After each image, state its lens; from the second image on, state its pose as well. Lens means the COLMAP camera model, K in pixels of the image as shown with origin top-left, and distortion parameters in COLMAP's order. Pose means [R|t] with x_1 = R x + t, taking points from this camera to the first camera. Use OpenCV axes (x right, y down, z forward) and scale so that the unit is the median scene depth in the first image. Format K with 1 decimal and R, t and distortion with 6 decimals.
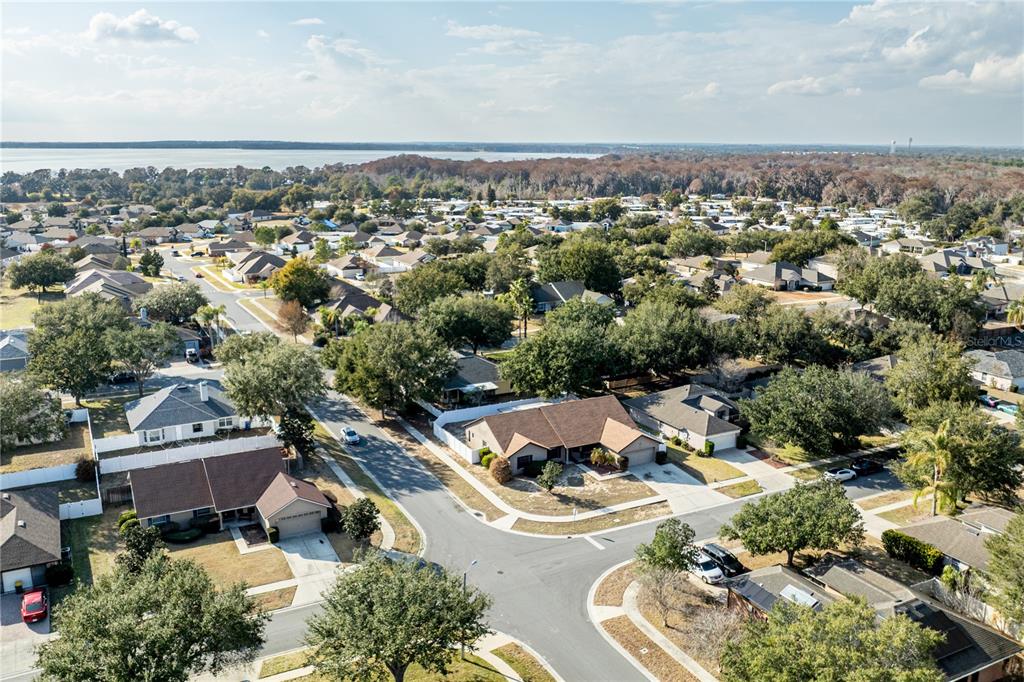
lens RADIAL K [[854.6, 0, 510.1], [0, 854.6, 327.1], [0, 0, 1]] dist [-0.004688, -0.038021]
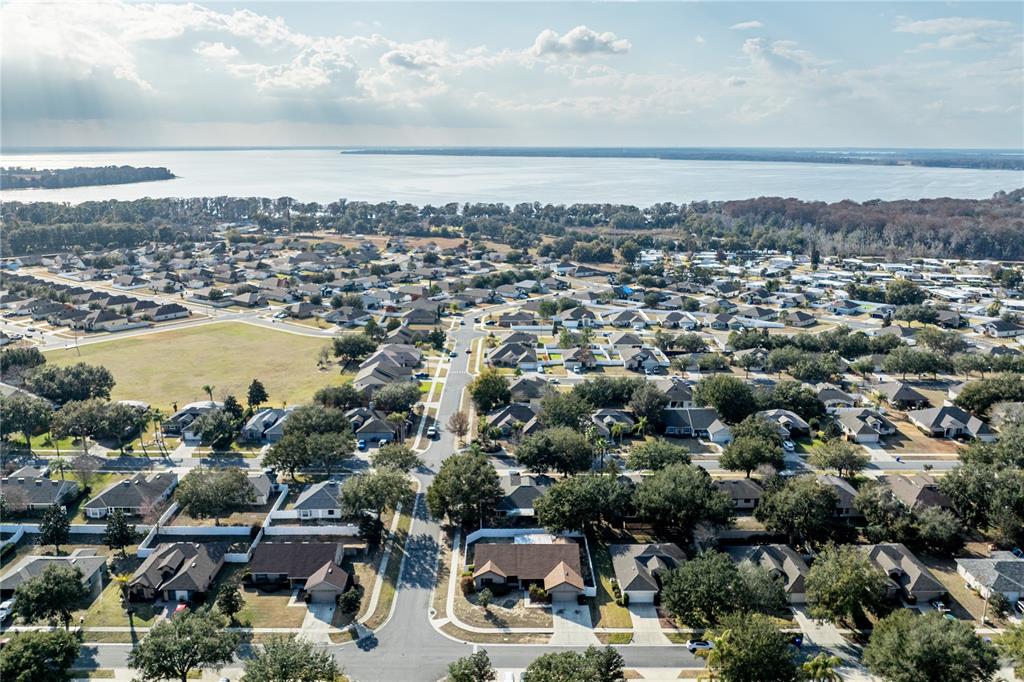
lens RADIAL K [[854.6, 0, 510.1], [0, 854.6, 327.1], [0, 0, 1]] dist [-0.004688, -0.038021]
pose [[0.887564, 0.093332, -0.451131, 0.681303], [-0.095358, 0.995275, 0.018298, -0.315732], [0.450708, 0.026778, 0.892270, -0.325433]]
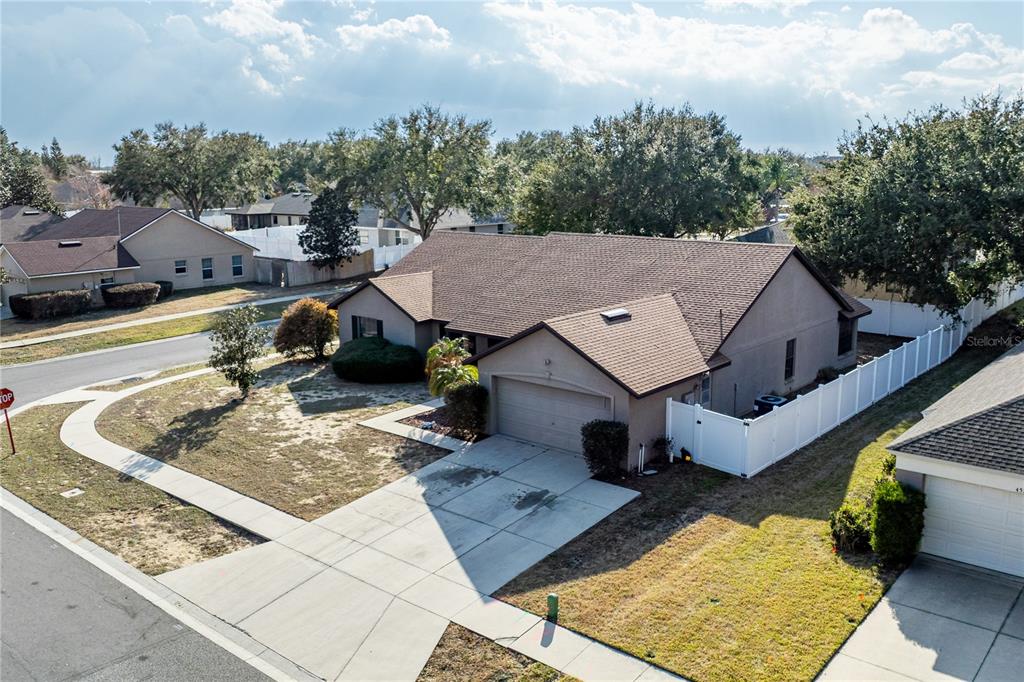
lens RADIAL K [[875.9, 0, 533.5], [0, 875.9, 340.0], [0, 0, 1]] dist [-0.012876, -0.009702]
pose [[0.381725, 0.169268, -0.908644, 0.386264], [-0.190787, 0.976346, 0.101730, 0.106620], [0.904371, 0.134525, 0.404990, 0.903959]]
